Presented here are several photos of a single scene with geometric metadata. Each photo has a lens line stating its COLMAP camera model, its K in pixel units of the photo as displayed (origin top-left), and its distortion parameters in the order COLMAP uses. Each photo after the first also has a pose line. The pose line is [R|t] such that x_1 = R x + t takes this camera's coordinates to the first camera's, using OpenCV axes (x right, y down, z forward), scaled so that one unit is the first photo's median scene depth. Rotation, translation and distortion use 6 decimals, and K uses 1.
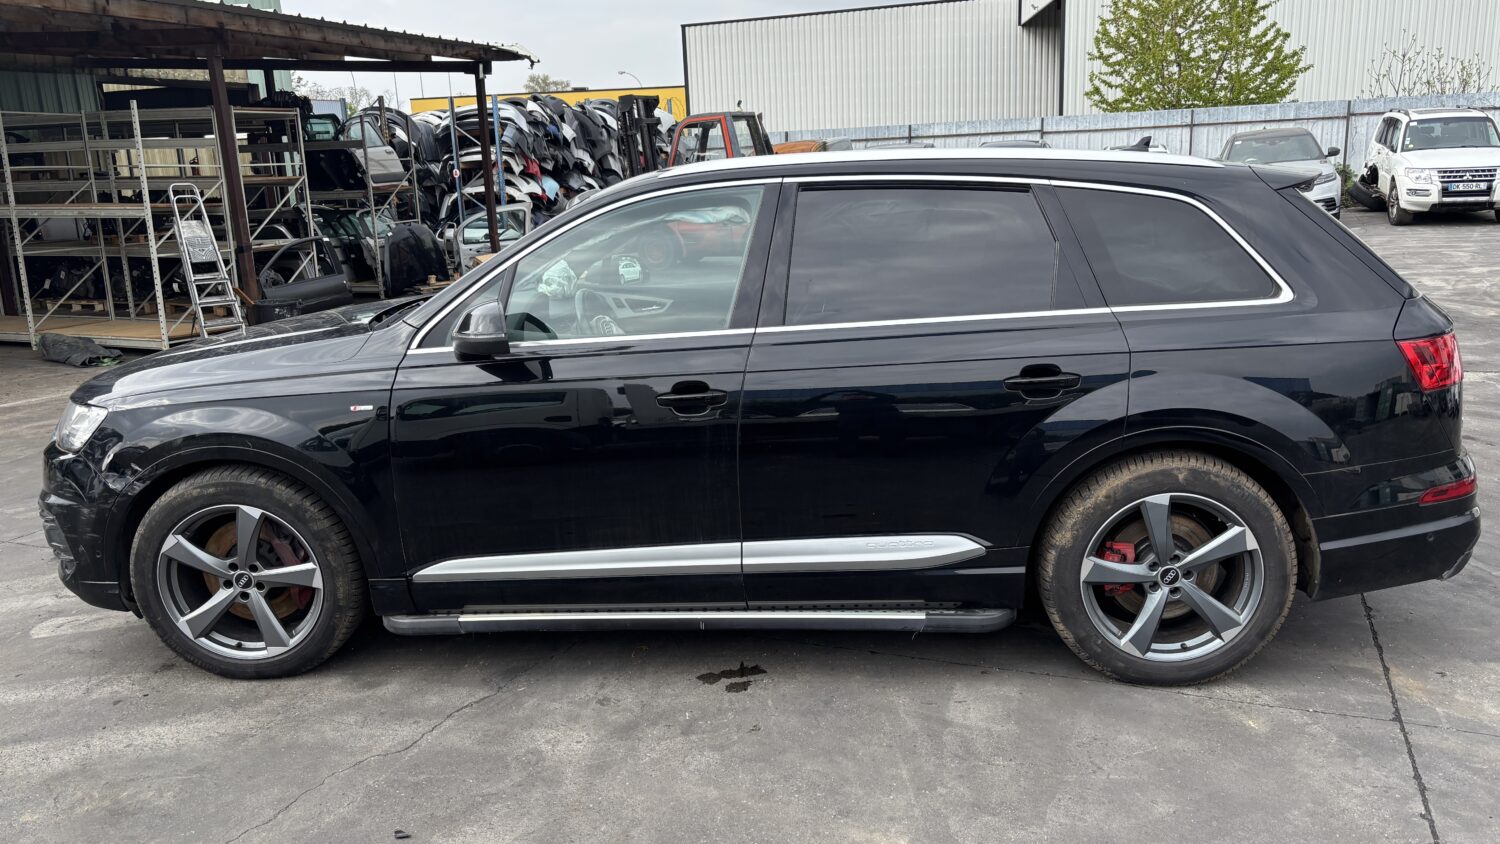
lens RADIAL K [[1178.4, 0, 743.9], [0, 1178.4, 425.5], [0, 0, 1]] dist [-0.000821, 0.002842]
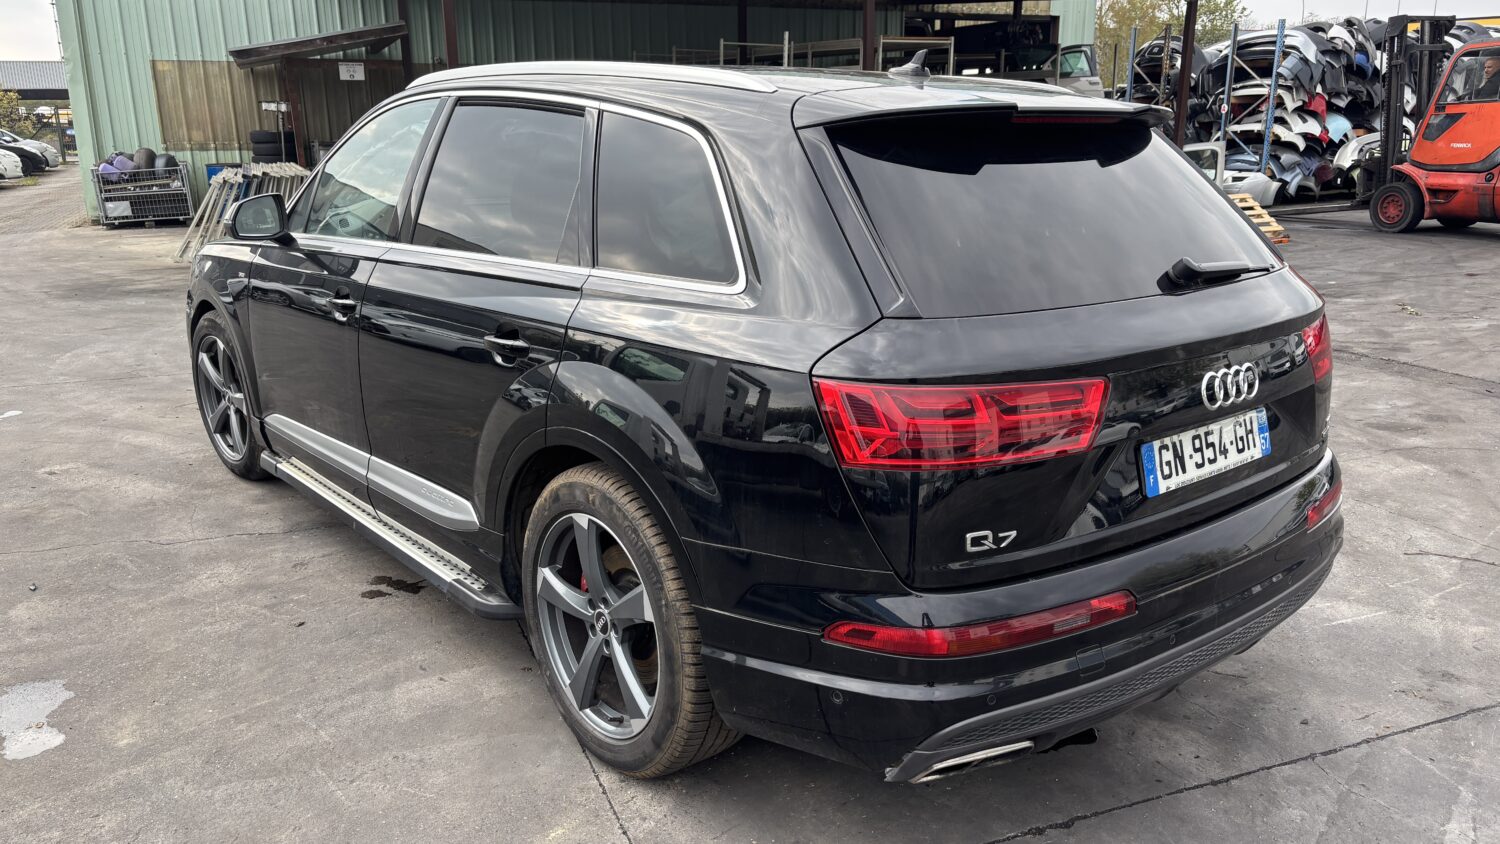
lens RADIAL K [[1178.4, 0, 751.8], [0, 1178.4, 418.1], [0, 0, 1]] dist [-0.000821, 0.002842]
pose [[0.682219, 0.208005, -0.700936, 0.196701], [-0.176852, 0.977157, 0.117844, -0.022878], [0.709437, 0.043567, 0.703421, 0.110707]]
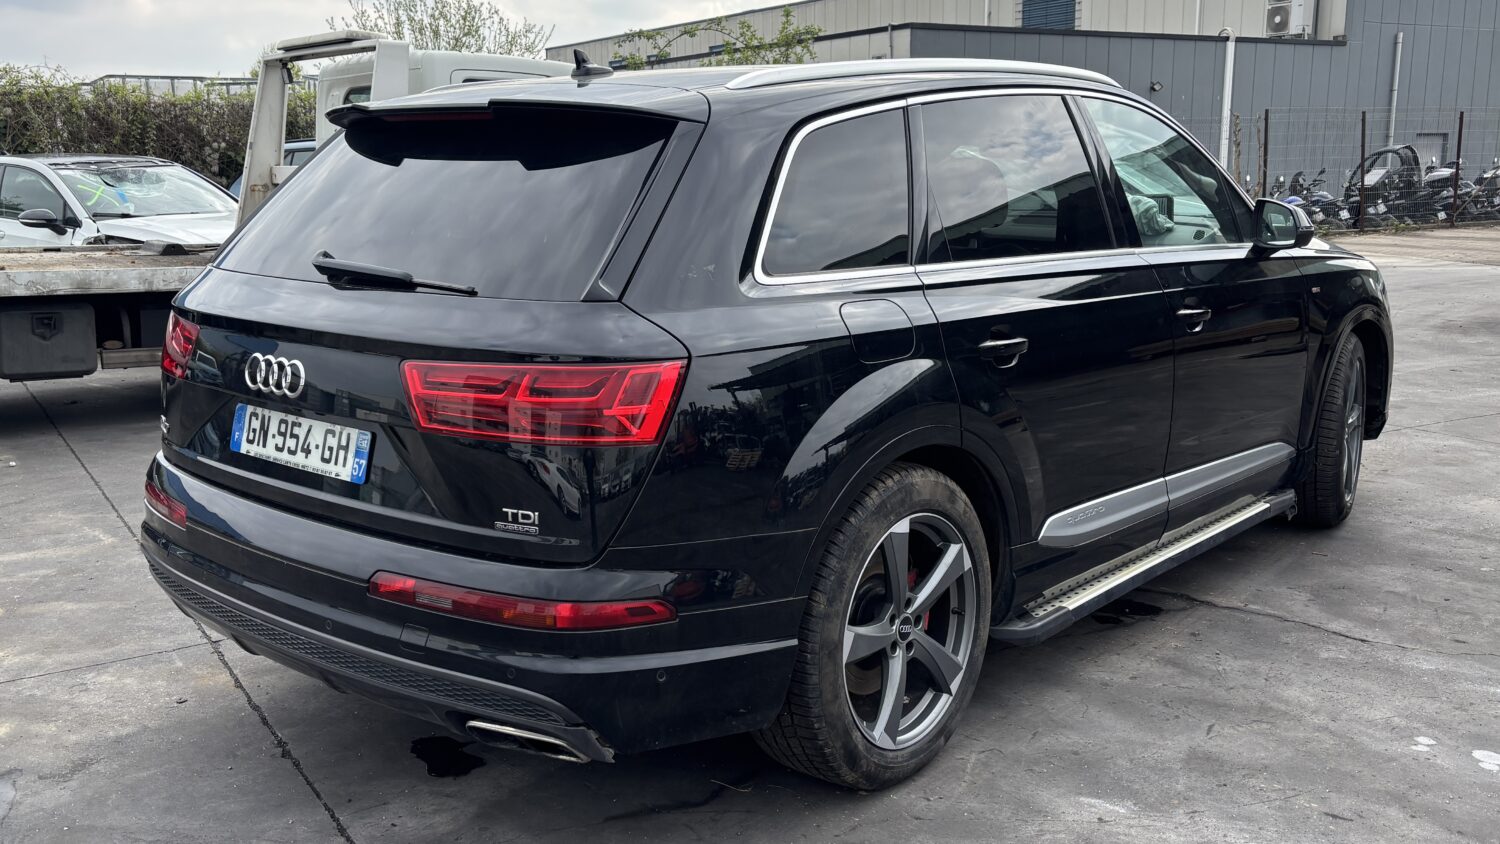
lens RADIAL K [[1468.9, 0, 753.9], [0, 1468.9, 423.0], [0, 0, 1]] dist [-0.020490, 0.000000]
pose [[-0.607166, 0.188499, -0.771892, 0.414541], [-0.150342, 0.926651, 0.344550, -0.339840], [0.780222, 0.325247, -0.534292, 1.552513]]
